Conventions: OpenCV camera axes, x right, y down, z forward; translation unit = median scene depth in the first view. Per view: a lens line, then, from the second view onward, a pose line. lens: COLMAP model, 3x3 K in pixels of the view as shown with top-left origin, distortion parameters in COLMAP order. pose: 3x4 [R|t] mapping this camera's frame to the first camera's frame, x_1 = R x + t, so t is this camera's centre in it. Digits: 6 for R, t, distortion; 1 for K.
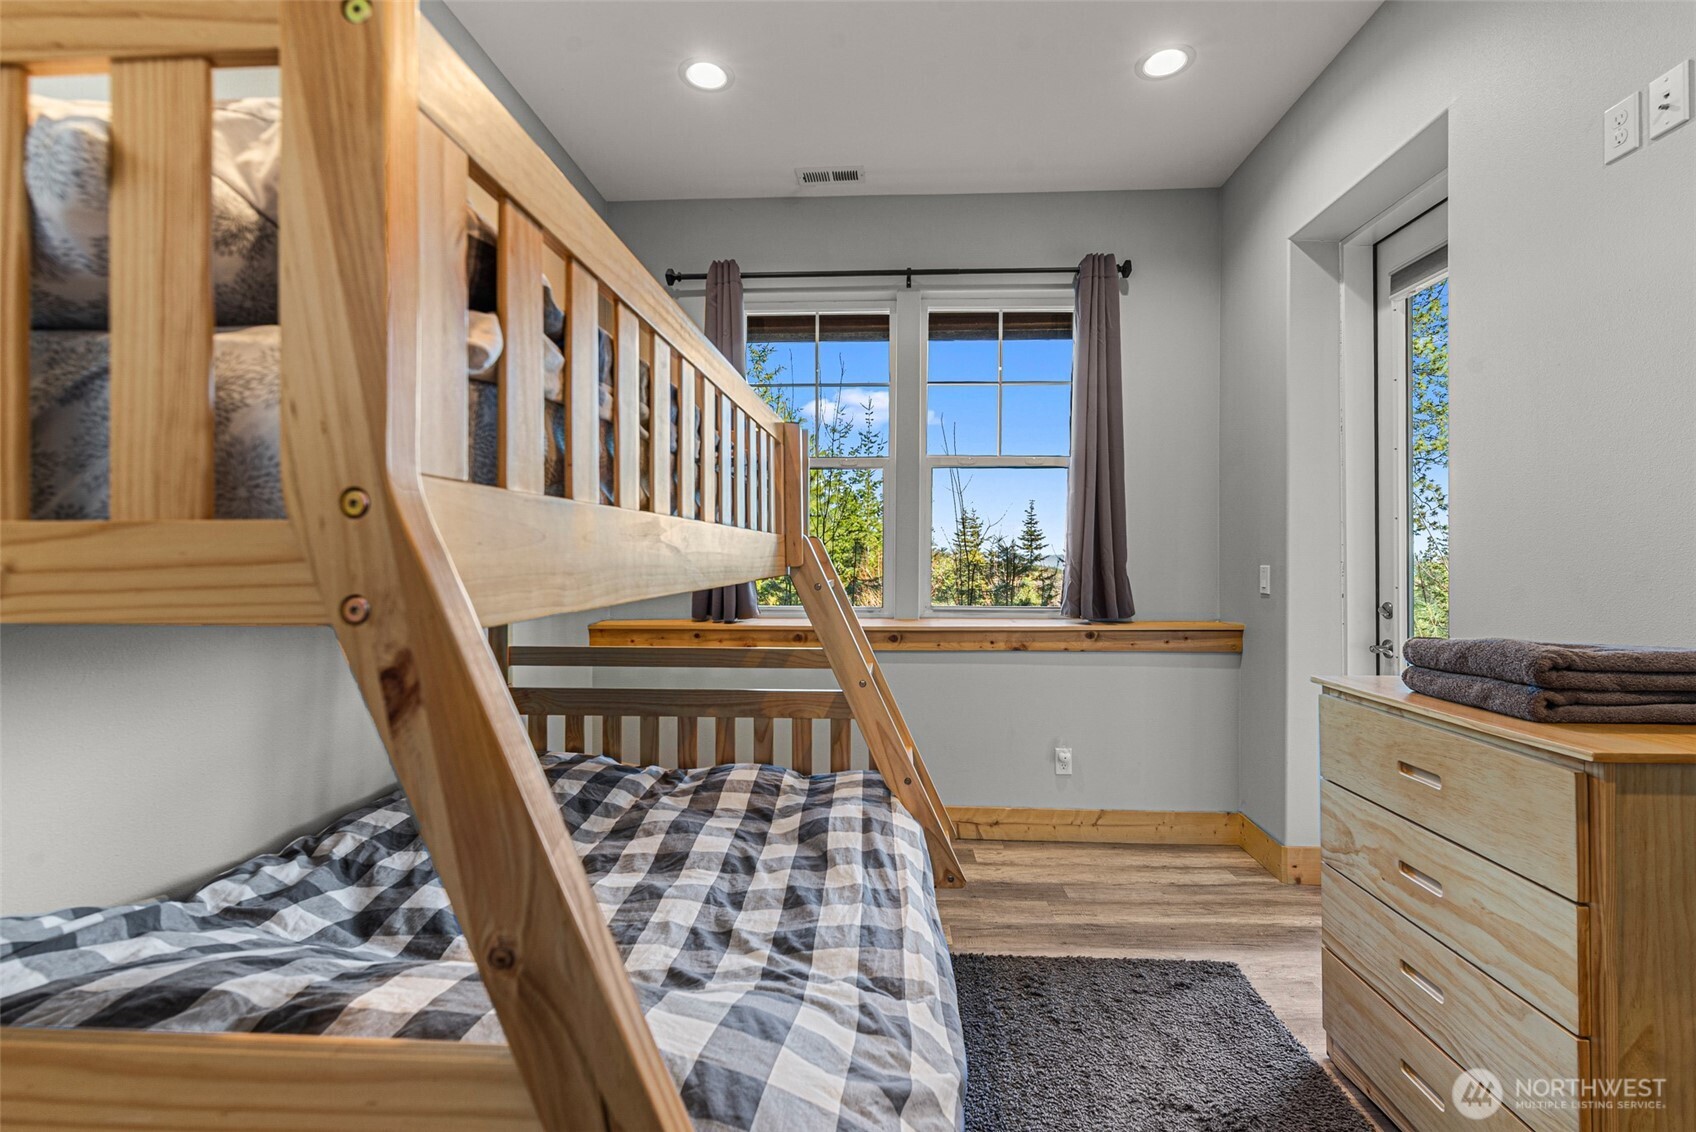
lens RADIAL K [[742.9, 0, 848.4], [0, 742.9, 558.0], [0, 0, 1]] dist [0.001322, -0.000415]
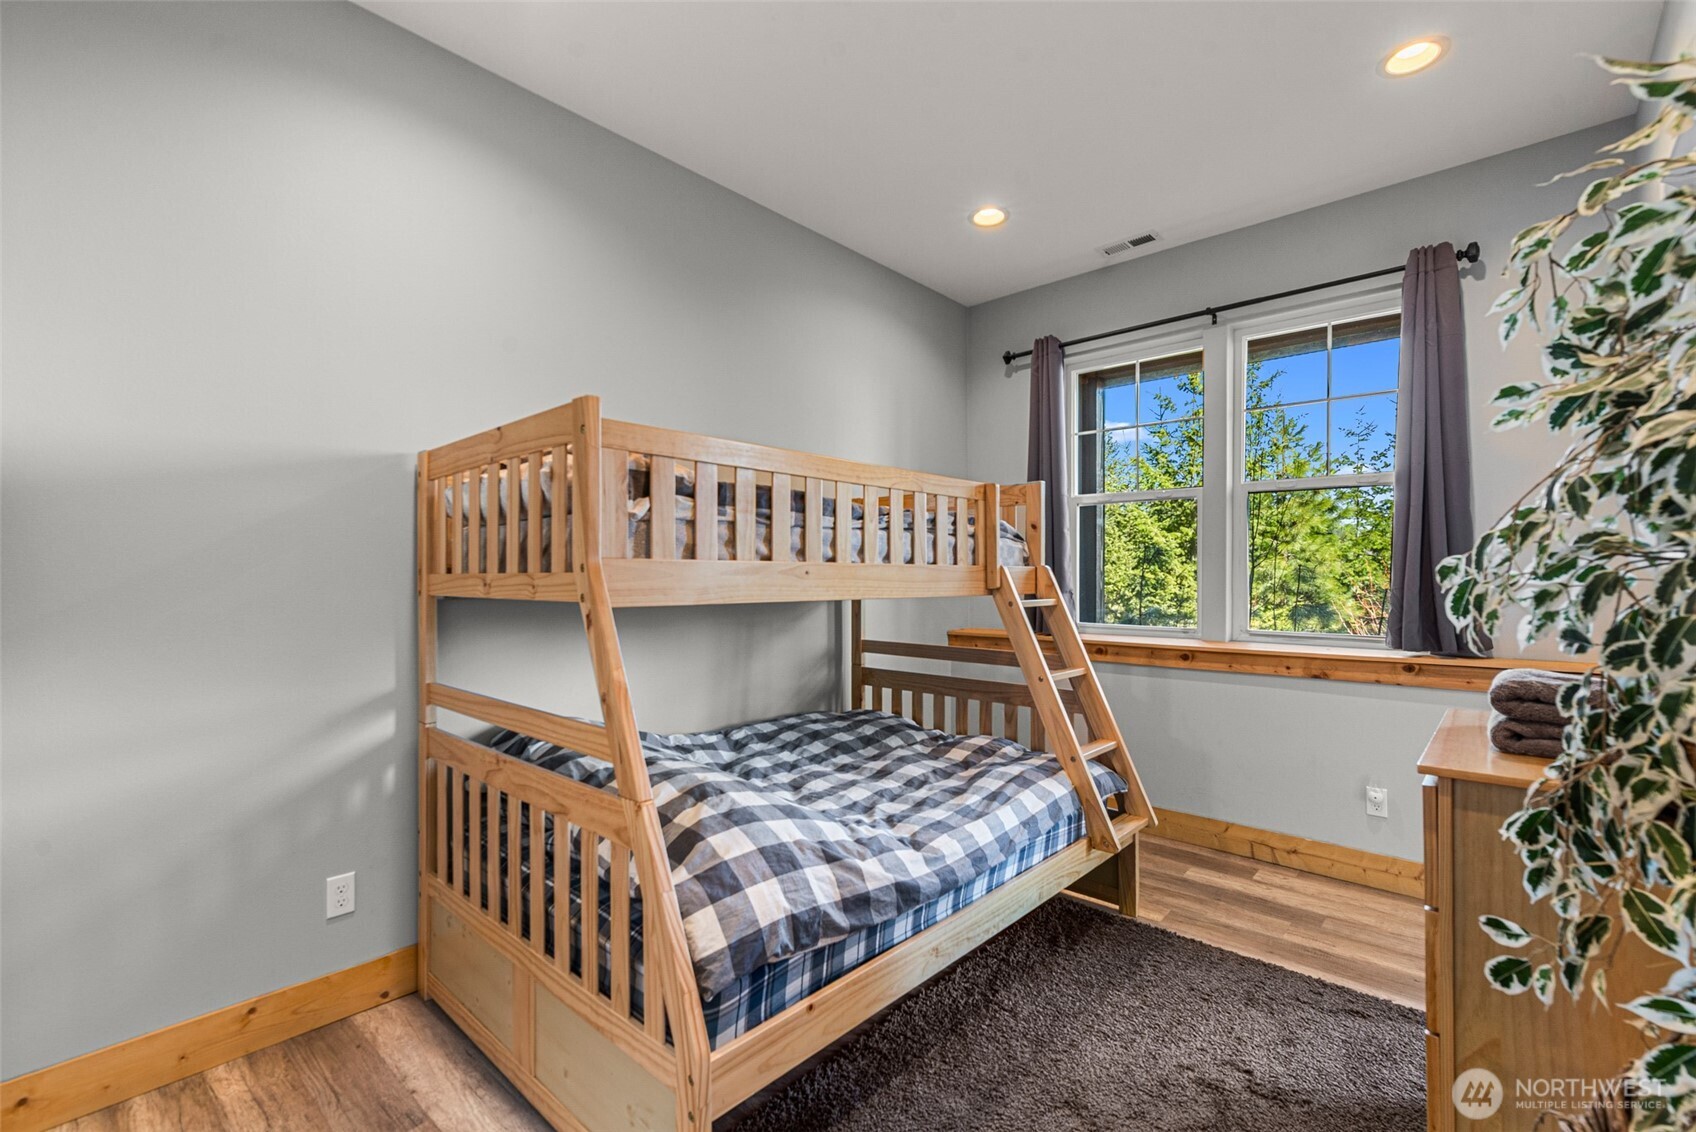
lens RADIAL K [[742.9, 0, 858.9], [0, 742.9, 574.4], [0, 0, 1]] dist [0.001322, -0.000415]
pose [[0.773053, -0.001676, -0.634340, 0.583496], [-0.003100, 0.999975, -0.006420, -0.004771], [0.634334, 0.006929, 0.773028, -0.204734]]
